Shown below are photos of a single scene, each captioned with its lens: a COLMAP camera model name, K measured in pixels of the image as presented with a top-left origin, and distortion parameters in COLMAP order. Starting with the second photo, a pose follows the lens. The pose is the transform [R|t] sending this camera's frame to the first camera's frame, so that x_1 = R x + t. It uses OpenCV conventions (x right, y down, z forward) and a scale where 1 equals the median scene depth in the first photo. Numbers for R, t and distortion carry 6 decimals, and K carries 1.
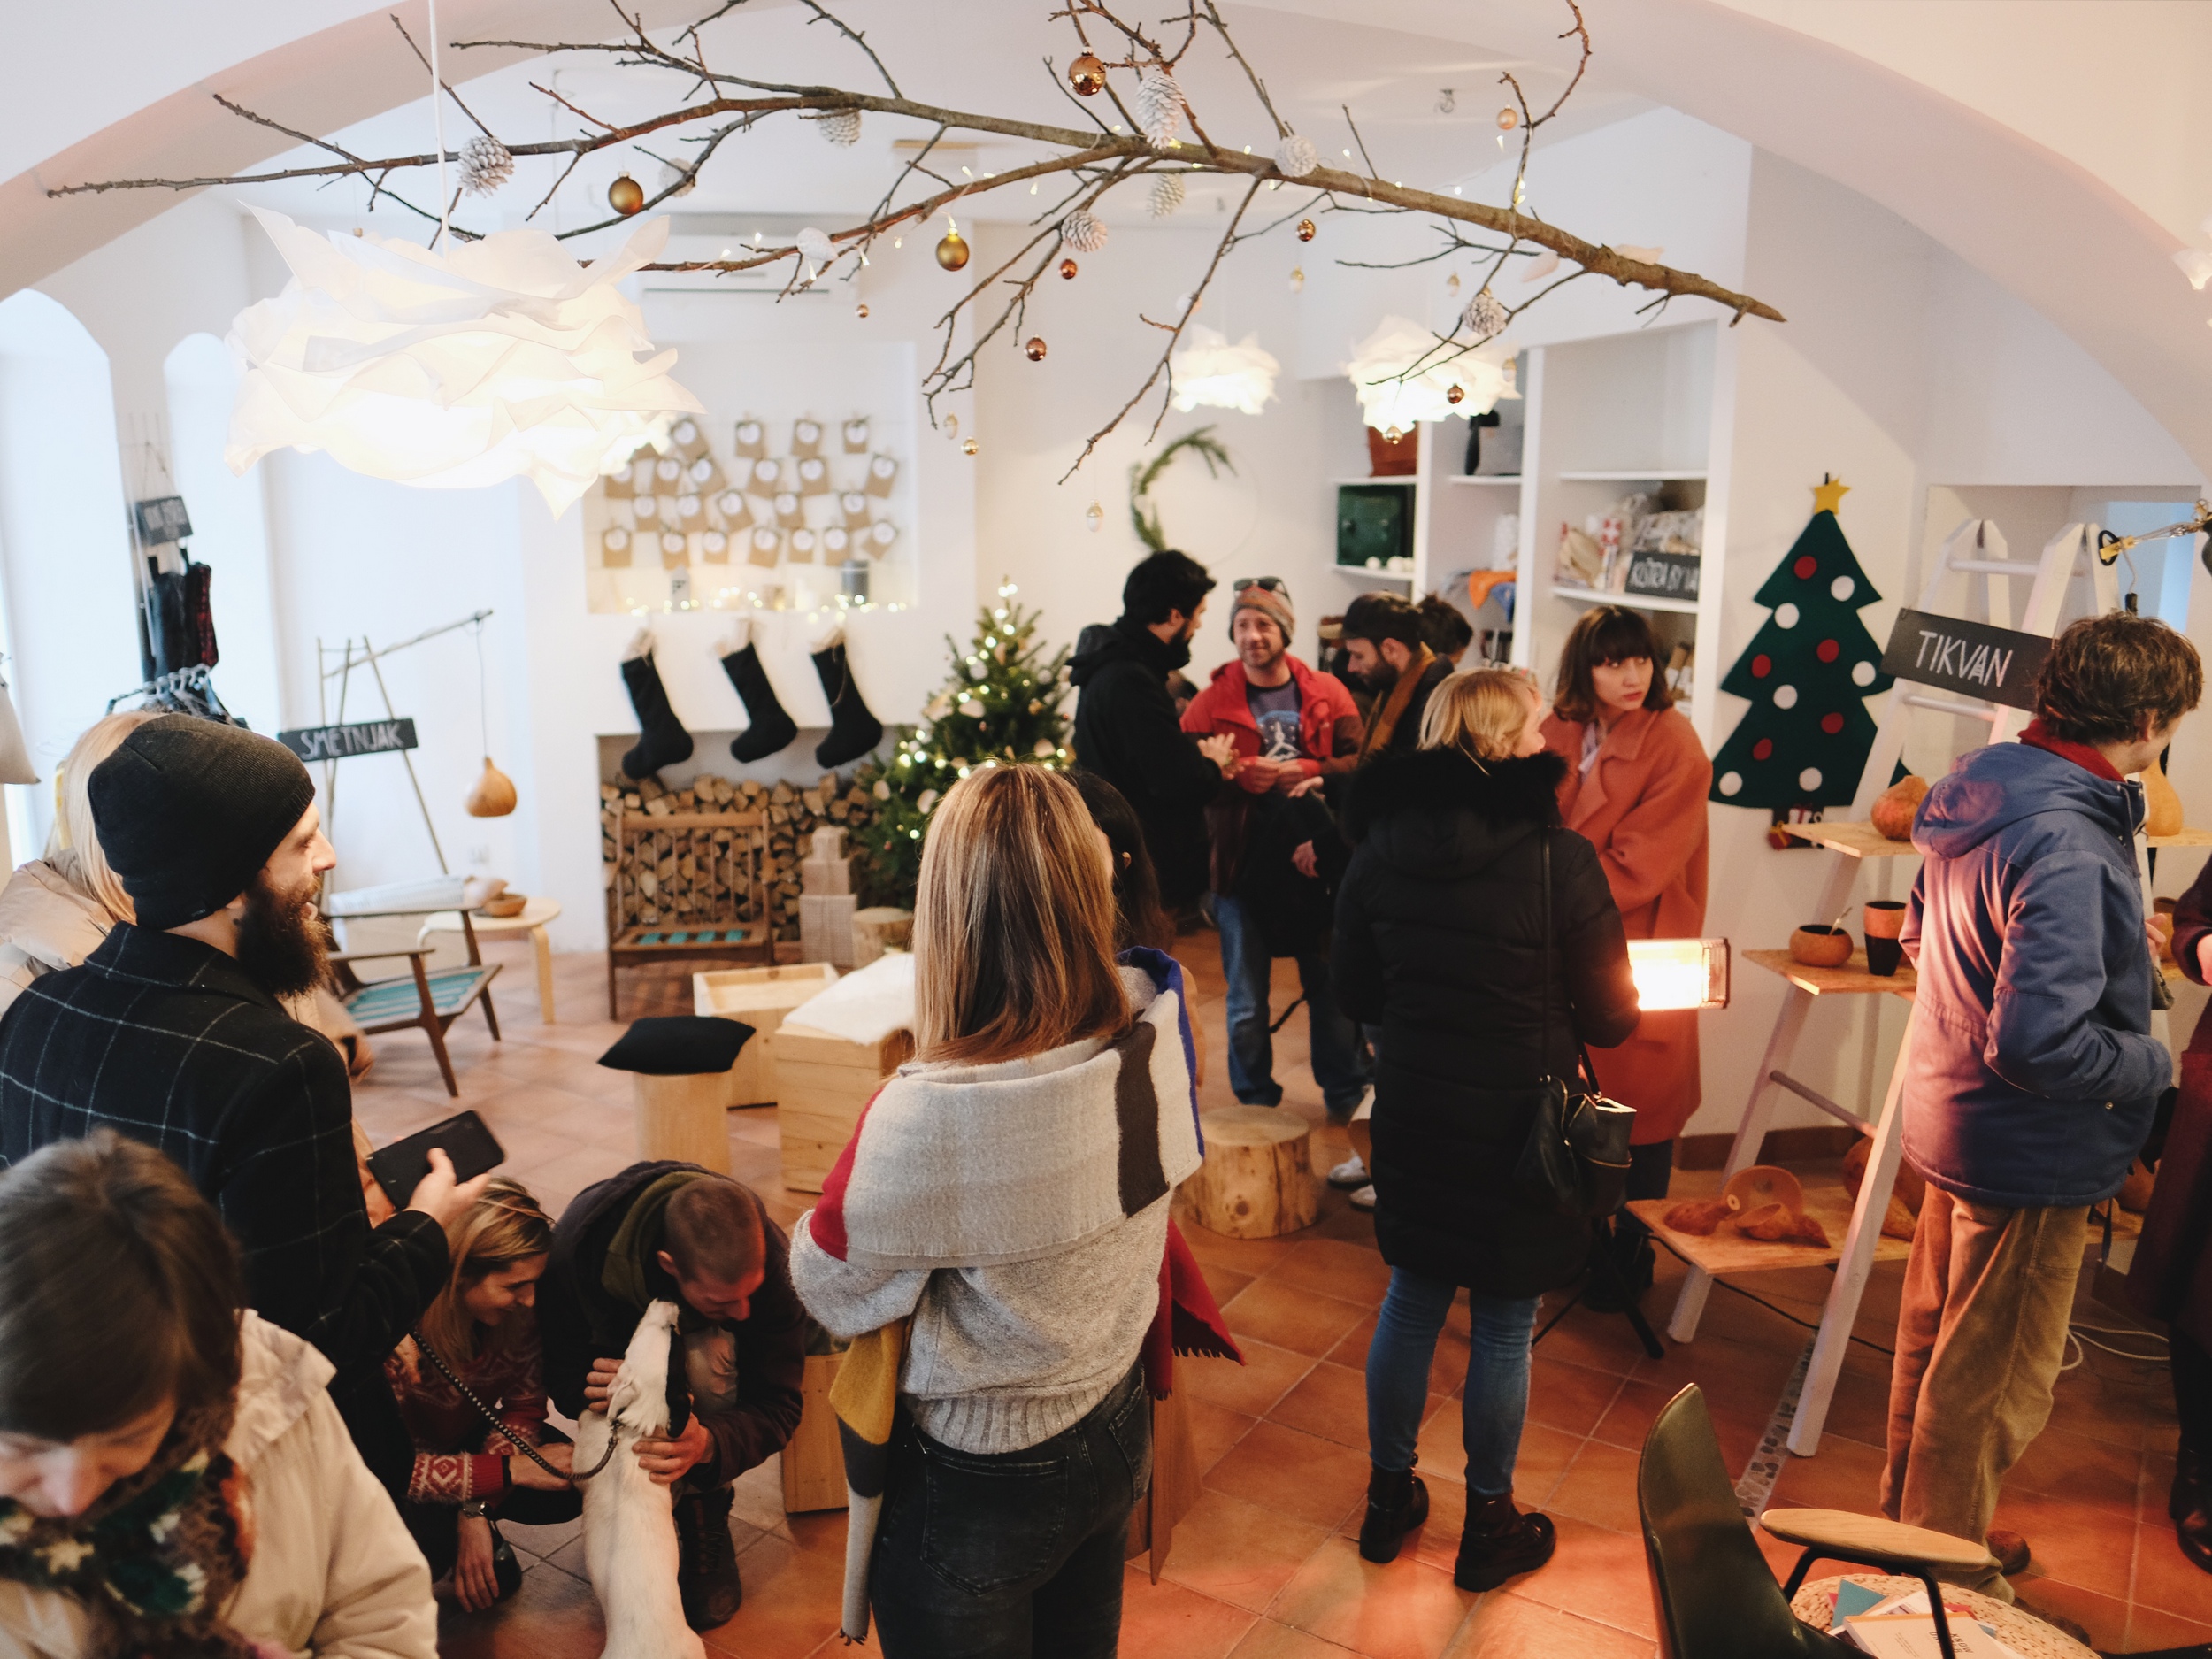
lens RADIAL K [[1776.6, 0, 1106.0], [0, 1776.6, 829.5], [0, 0, 1]] dist [-0.005615, 0.007495]
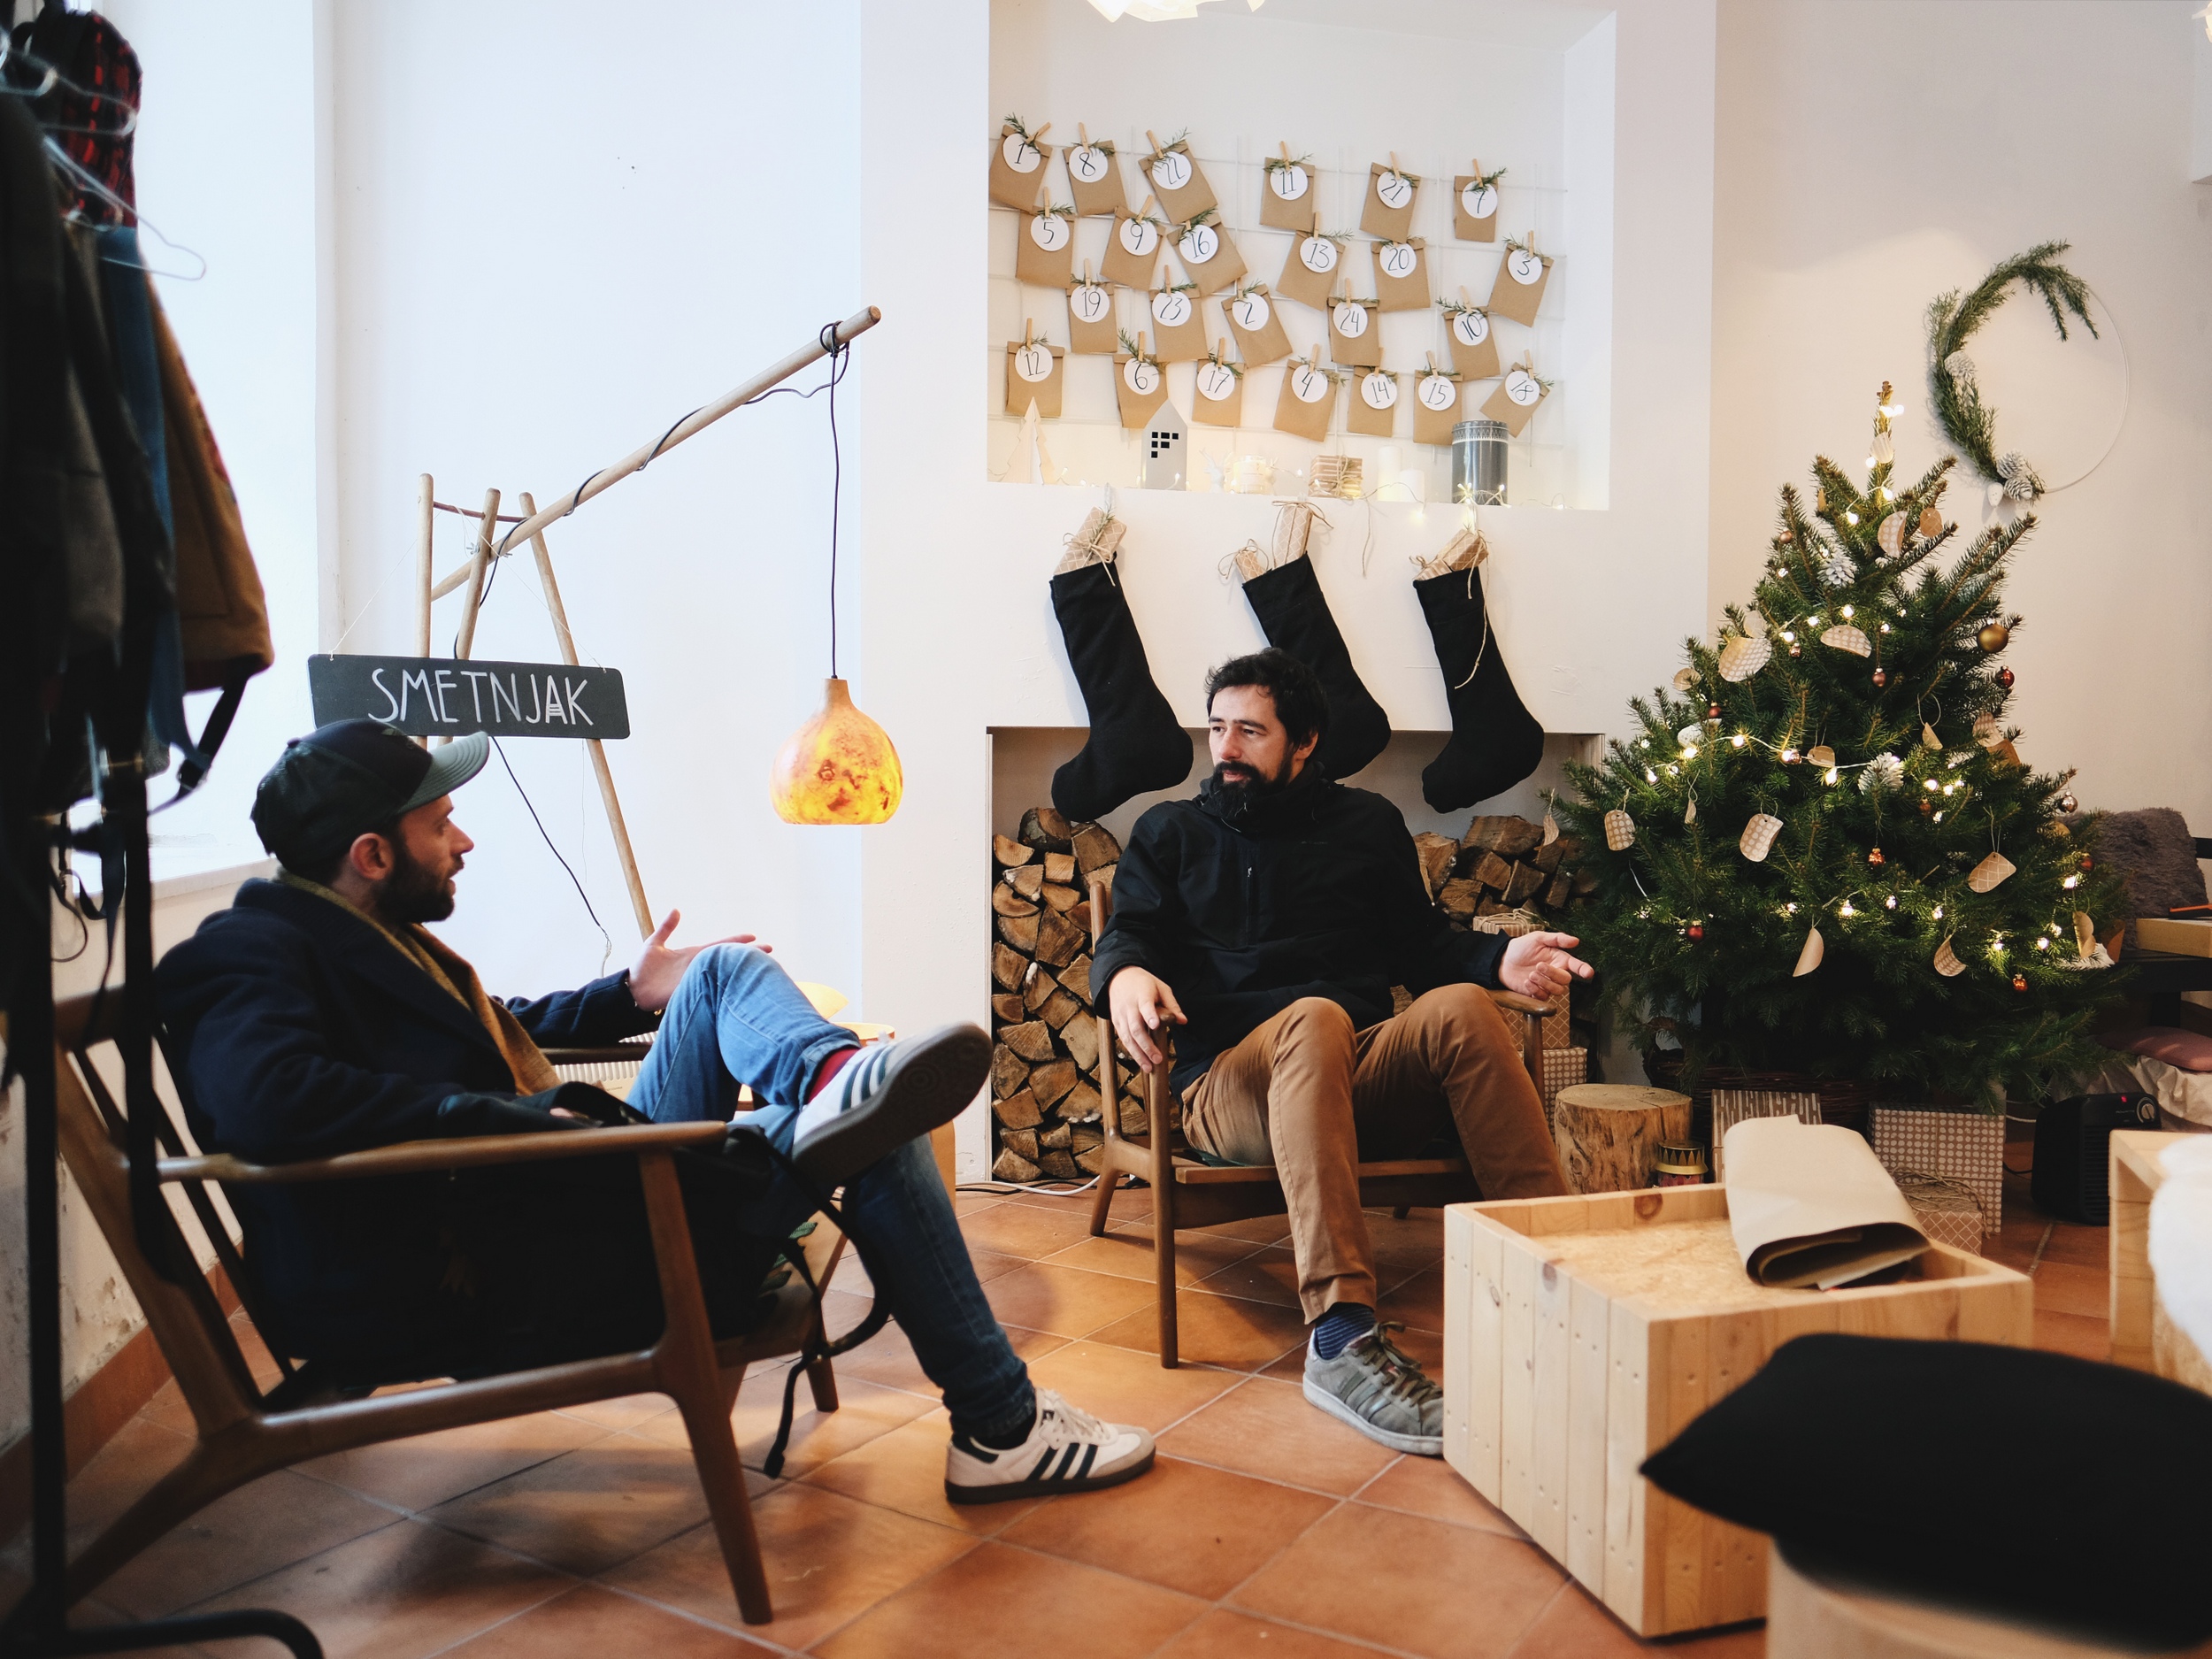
lens RADIAL K [[1675.2, 0, 1229.0], [0, 1675.2, 862.2], [0, 0, 1]] dist [-0.007070, -0.004901]
pose [[0.999365, 0.007290, 0.034866, -0.233907], [-0.001563, 0.986866, -0.161532, 0.055581], [-0.035585, 0.161375, 0.986251, 0.542808]]
